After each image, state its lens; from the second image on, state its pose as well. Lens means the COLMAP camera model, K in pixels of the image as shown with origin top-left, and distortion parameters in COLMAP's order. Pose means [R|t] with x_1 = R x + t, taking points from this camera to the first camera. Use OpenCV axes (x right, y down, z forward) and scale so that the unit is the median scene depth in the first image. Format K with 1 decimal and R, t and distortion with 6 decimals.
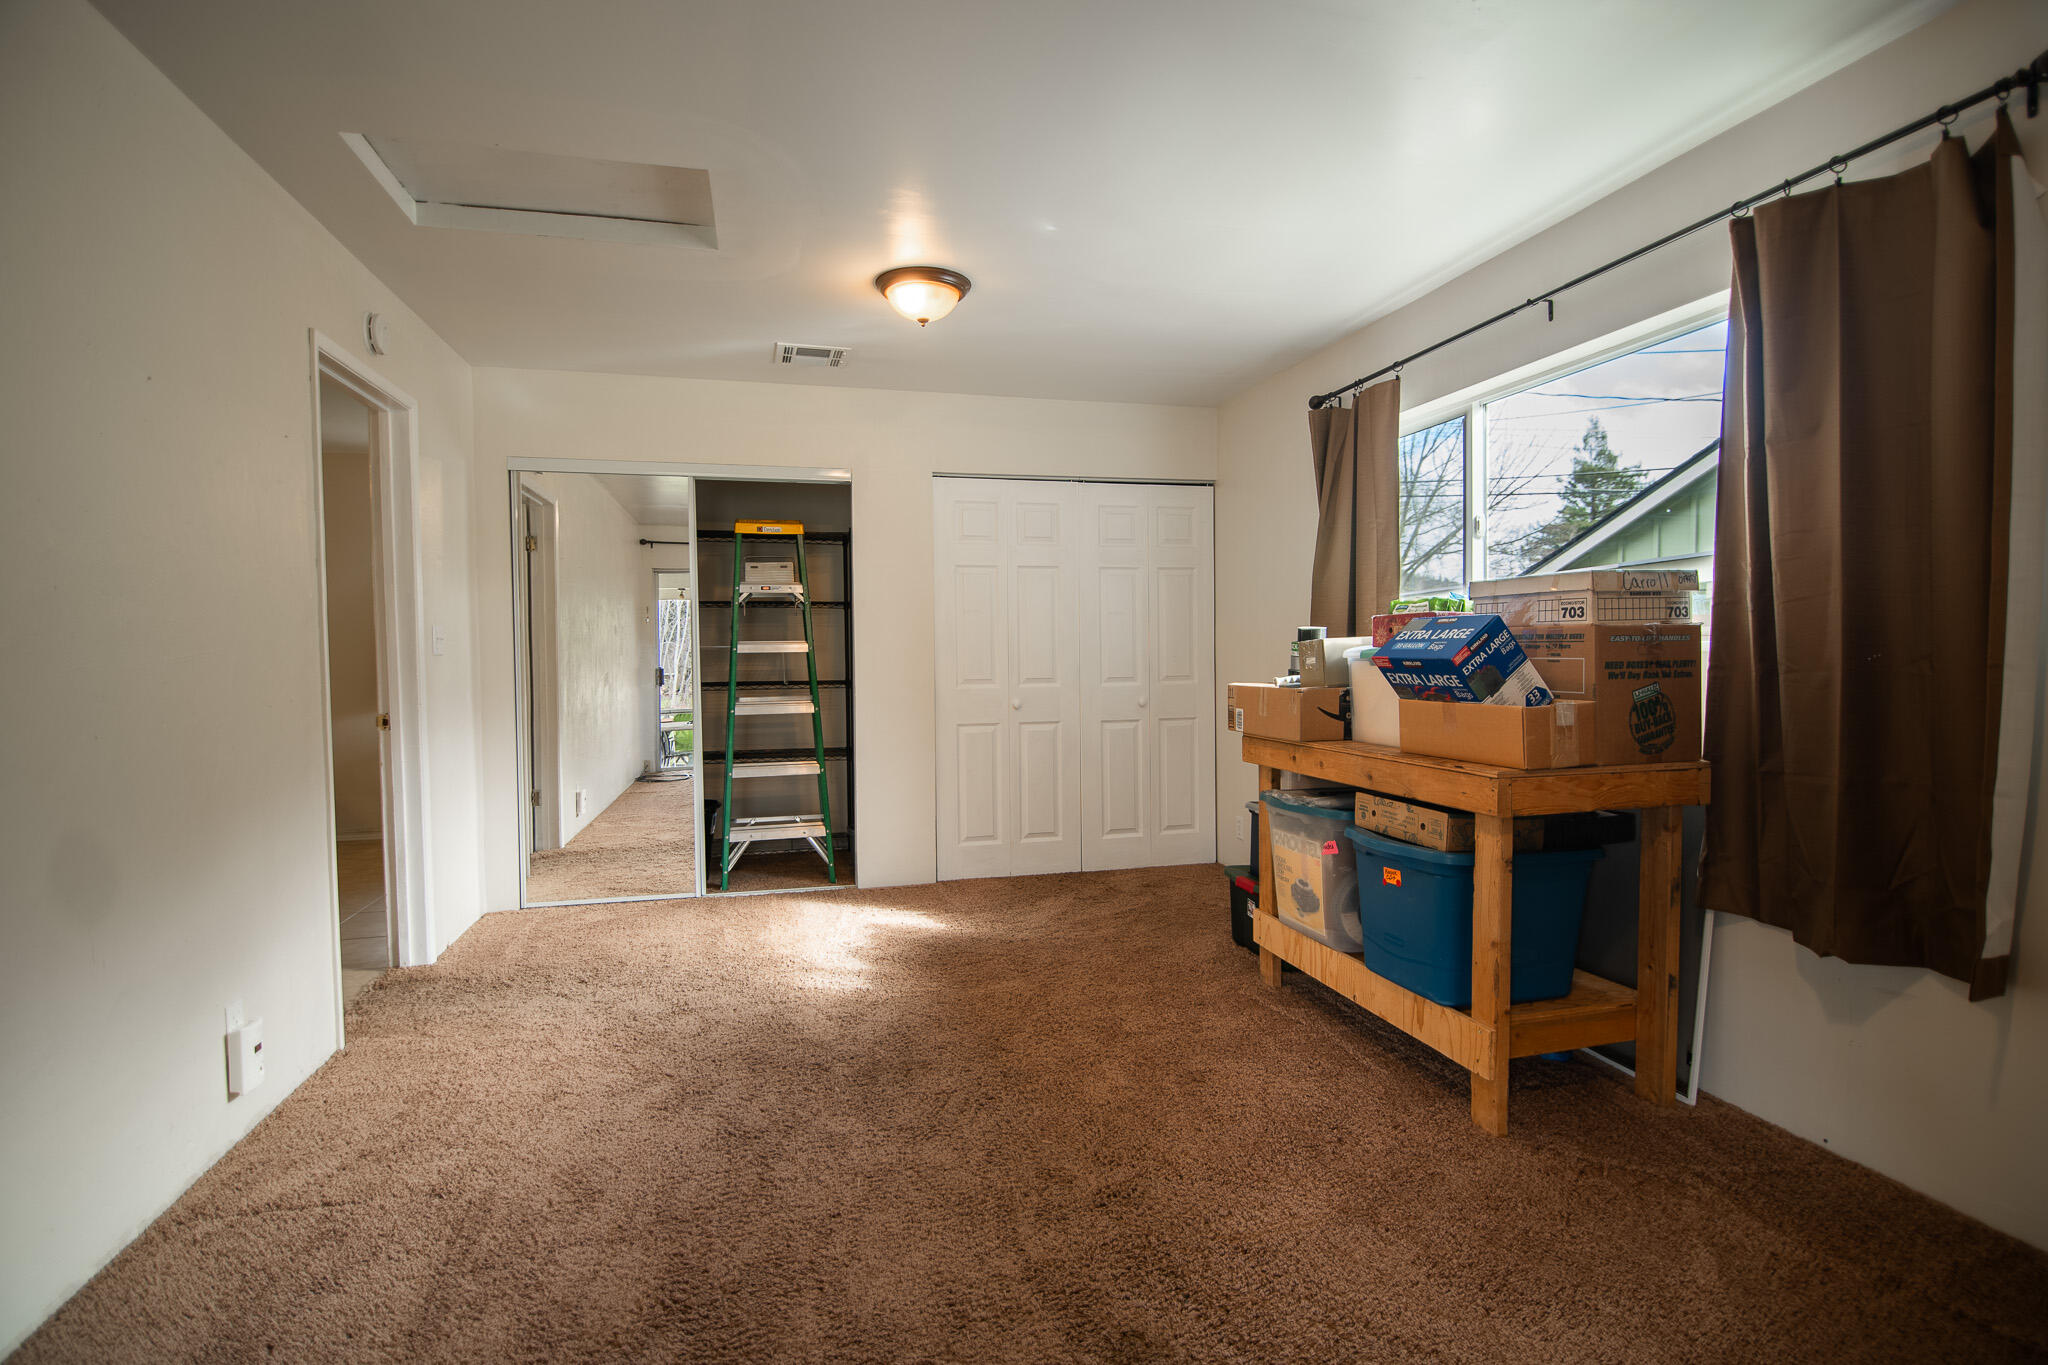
lens RADIAL K [[915.9, 0, 1011.4], [0, 915.9, 690.6], [0, 0, 1]] dist [-0.019148, -0.000825]
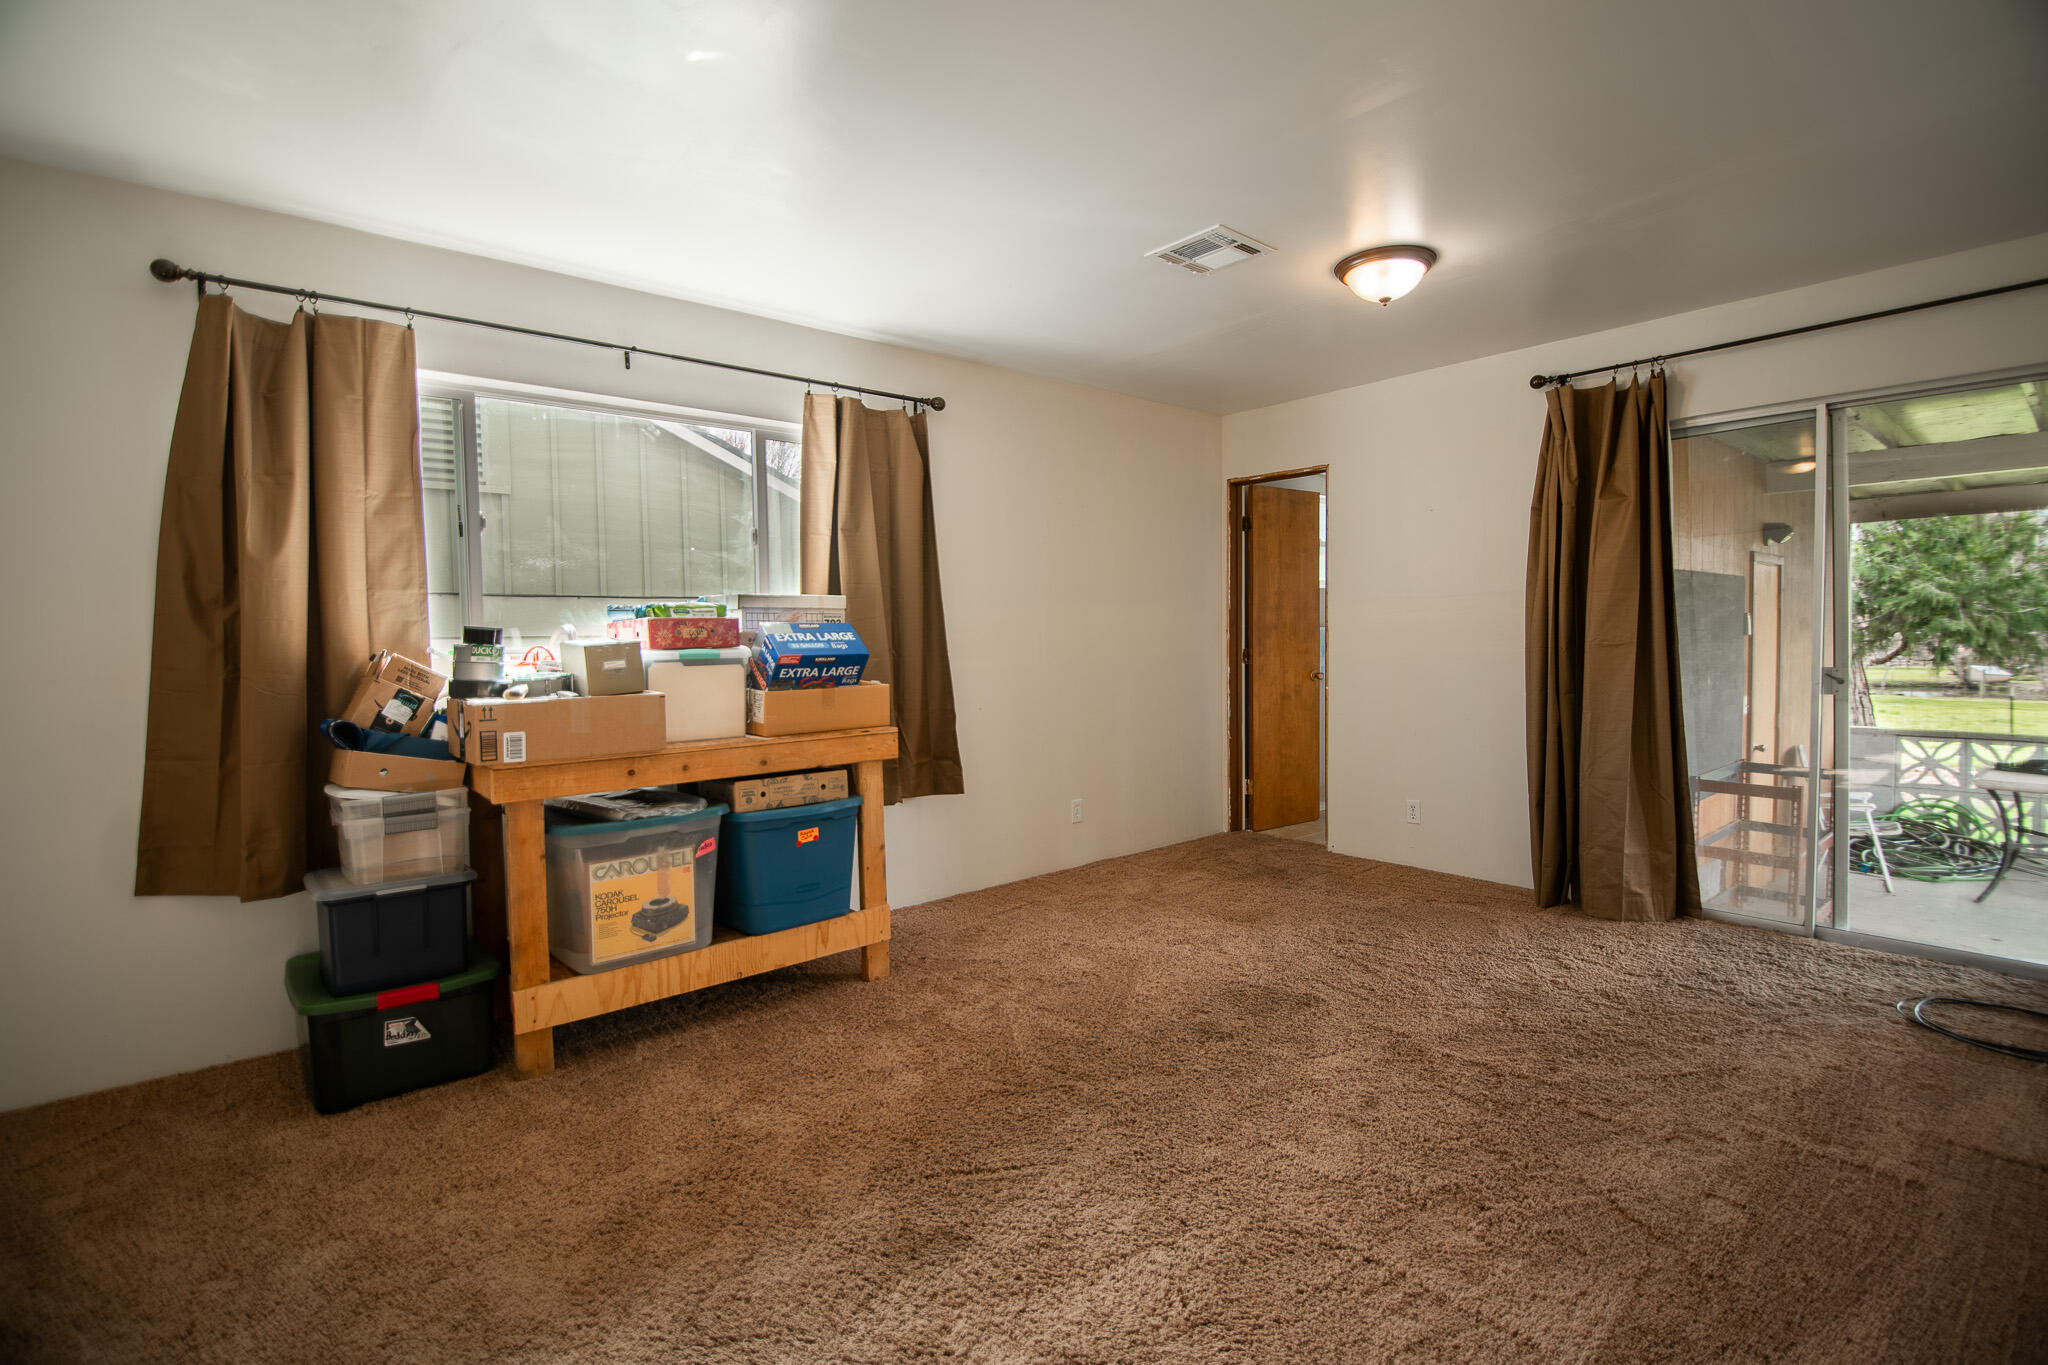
lens RADIAL K [[915.9, 0, 1011.4], [0, 915.9, 690.6], [0, 0, 1]] dist [-0.019148, -0.000825]
pose [[-0.403703, -0.035673, 0.914195, -0.730847], [0.059447, 0.996105, 0.065121, -0.047254], [-0.912957, 0.080636, -0.400010, 1.121386]]
